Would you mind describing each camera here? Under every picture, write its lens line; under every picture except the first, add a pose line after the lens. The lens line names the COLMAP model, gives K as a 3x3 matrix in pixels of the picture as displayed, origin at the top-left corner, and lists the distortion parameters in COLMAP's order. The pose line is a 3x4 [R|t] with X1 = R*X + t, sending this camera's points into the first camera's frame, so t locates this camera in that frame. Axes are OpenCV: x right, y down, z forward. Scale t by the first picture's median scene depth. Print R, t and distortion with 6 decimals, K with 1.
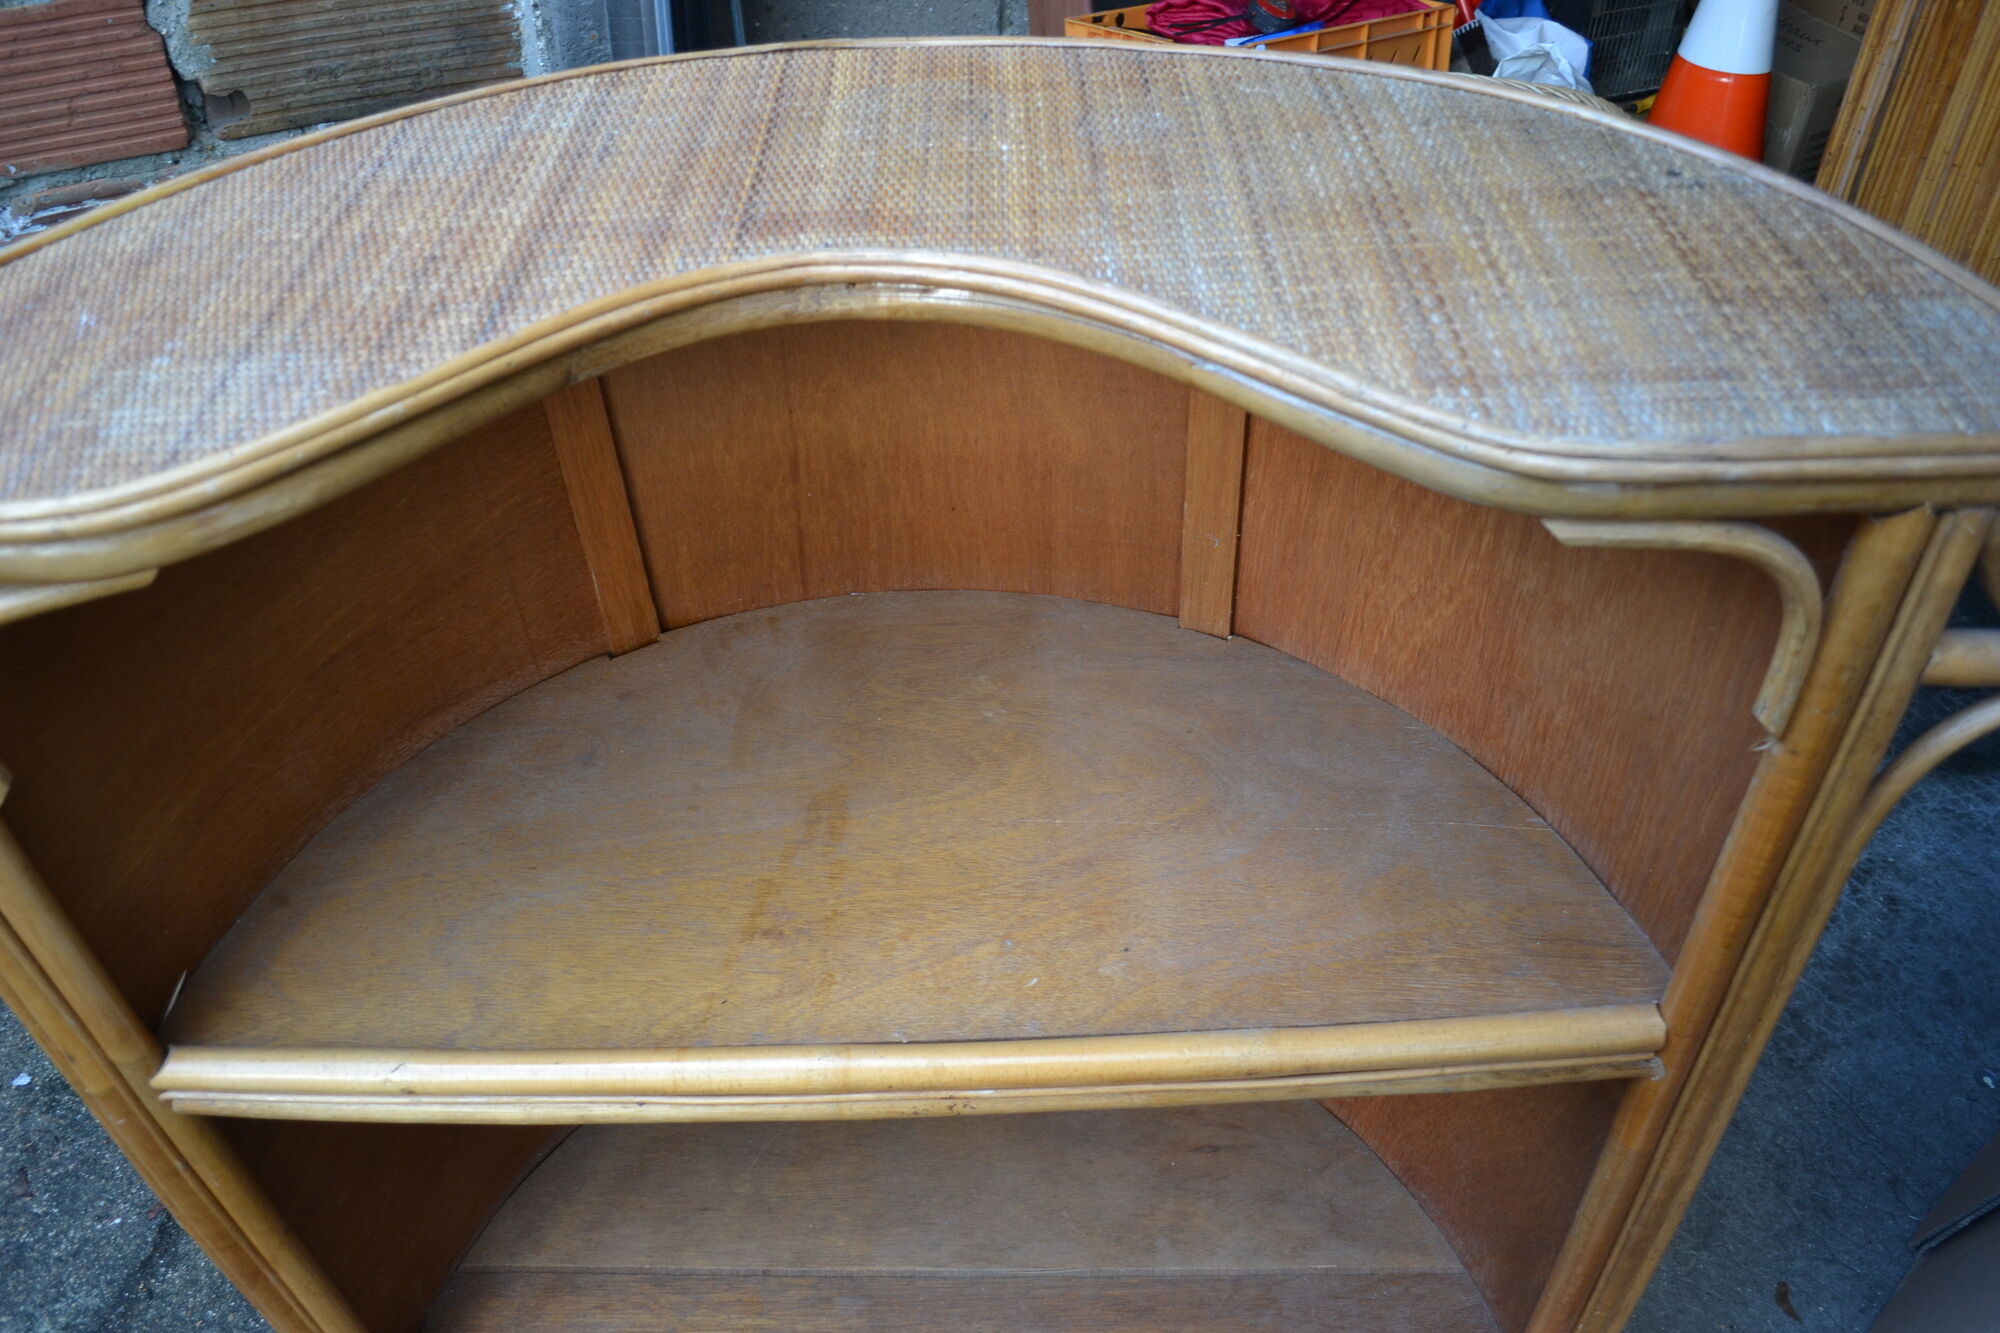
lens RADIAL K [[1598.4, 0, 1000.0], [0, 1598.4, 666.5], [0, 0, 1]] dist [-0.080024, 0.011826]
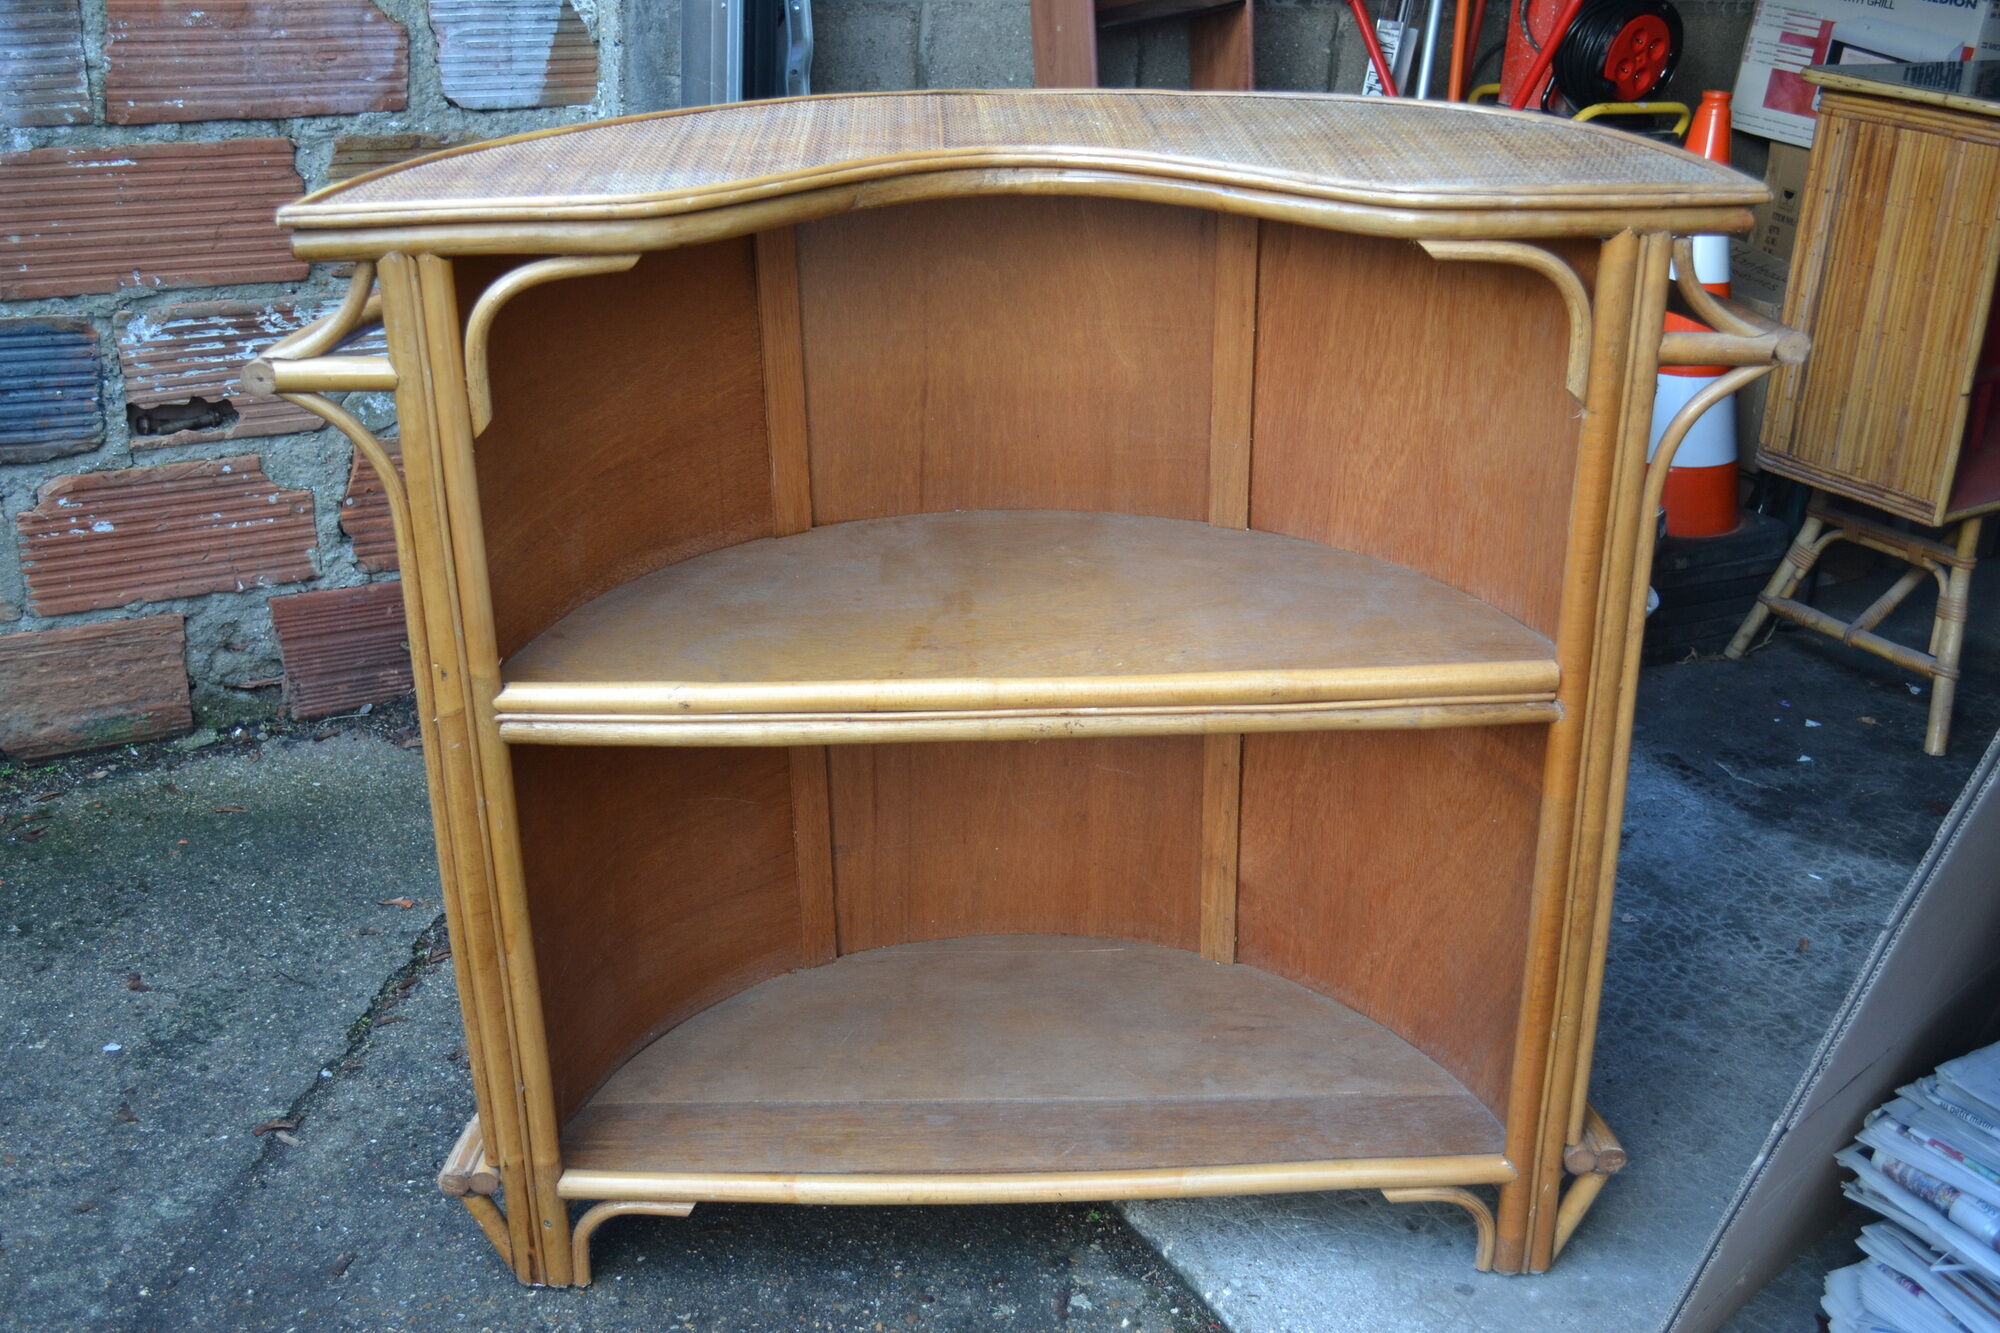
lens RADIAL K [[2242.0, 0, 1000.0], [0, 2242.0, 666.5], [0, 0, 1]] dist [-0.029835, -0.044495]
pose [[0.999199, 0.011415, 0.038363, -0.127091], [0.000769, 0.952822, -0.303528, 0.634895], [-0.040017, 0.303314, 0.952050, -0.704116]]
